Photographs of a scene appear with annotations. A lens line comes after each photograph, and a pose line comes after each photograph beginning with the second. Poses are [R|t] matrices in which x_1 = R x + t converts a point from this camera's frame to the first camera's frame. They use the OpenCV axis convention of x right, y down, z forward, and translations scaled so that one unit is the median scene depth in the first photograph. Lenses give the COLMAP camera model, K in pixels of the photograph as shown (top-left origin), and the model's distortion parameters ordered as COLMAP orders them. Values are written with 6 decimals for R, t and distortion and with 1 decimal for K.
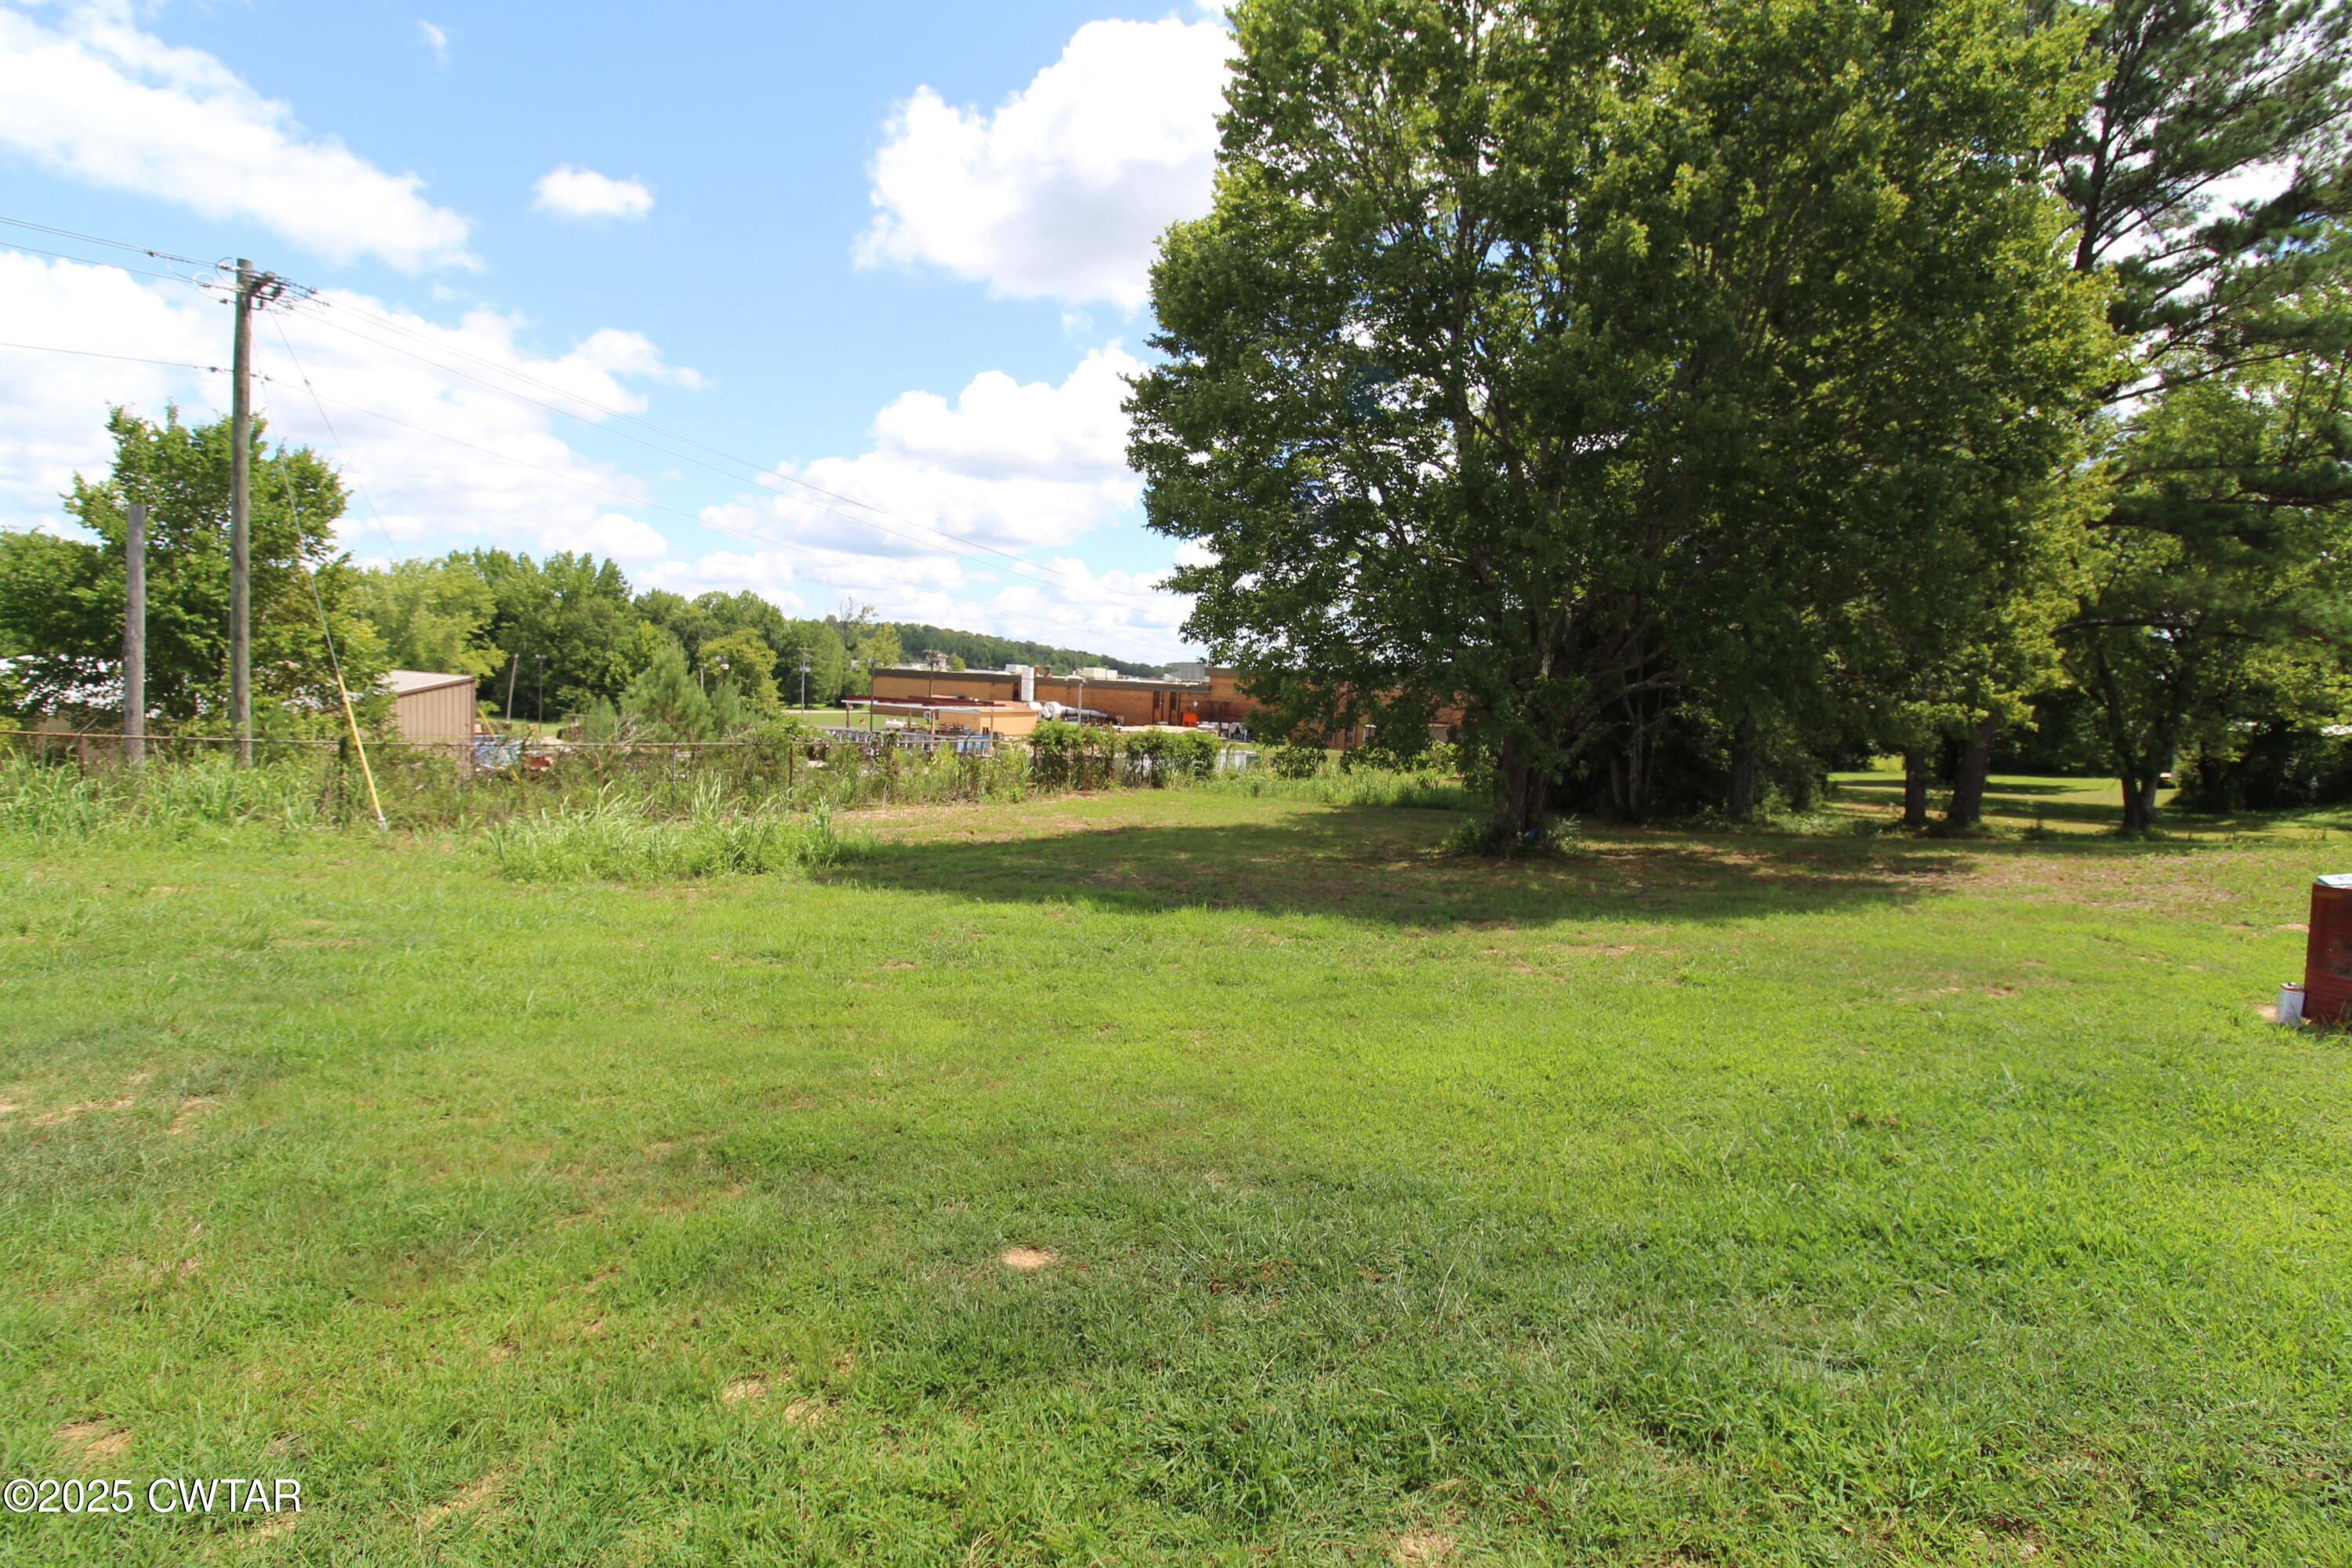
lens RADIAL K [[1109.1, 0, 1176.4], [0, 1109.1, 762.9], [0, 0, 1]] dist [-0.005012, -0.010761]
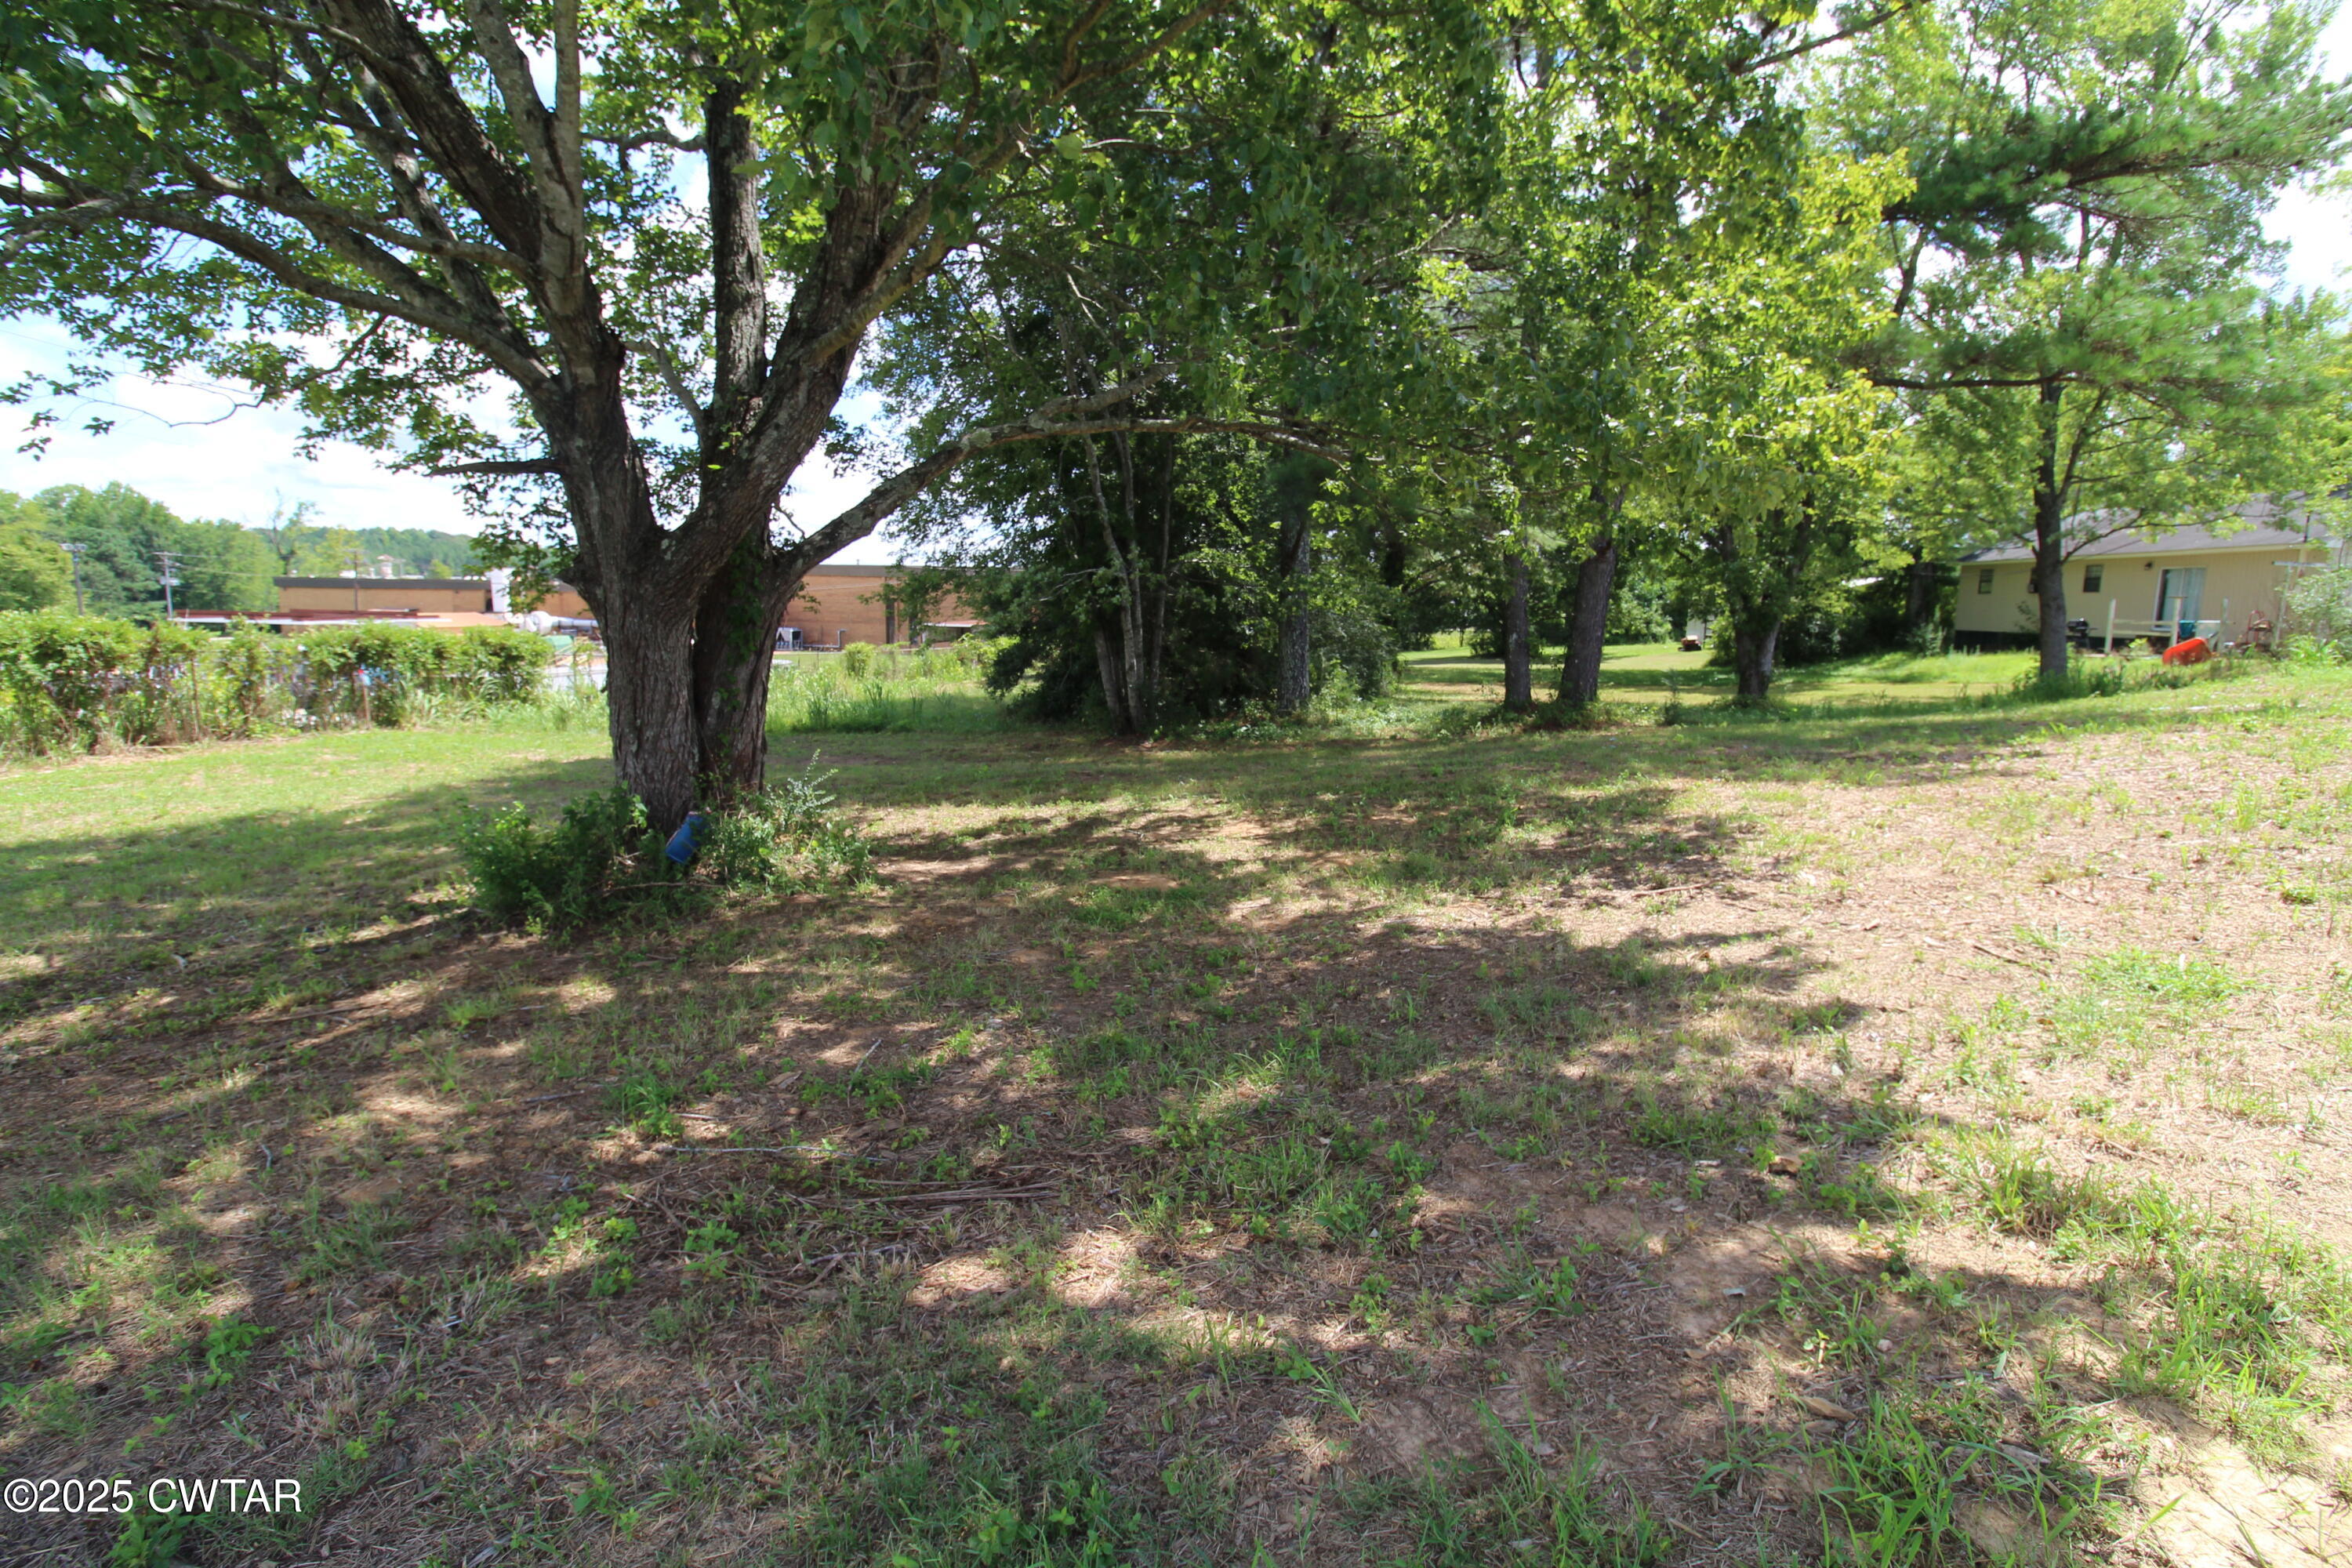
lens RADIAL K [[1109.1, 0, 1176.4], [0, 1109.1, 762.9], [0, 0, 1]] dist [-0.005012, -0.010761]
pose [[0.940742, -0.080231, 0.329495, 0.149979], [0.051949, 0.994237, 0.093773, 0.007292], [-0.335120, -0.071099, 0.939489, 0.267188]]
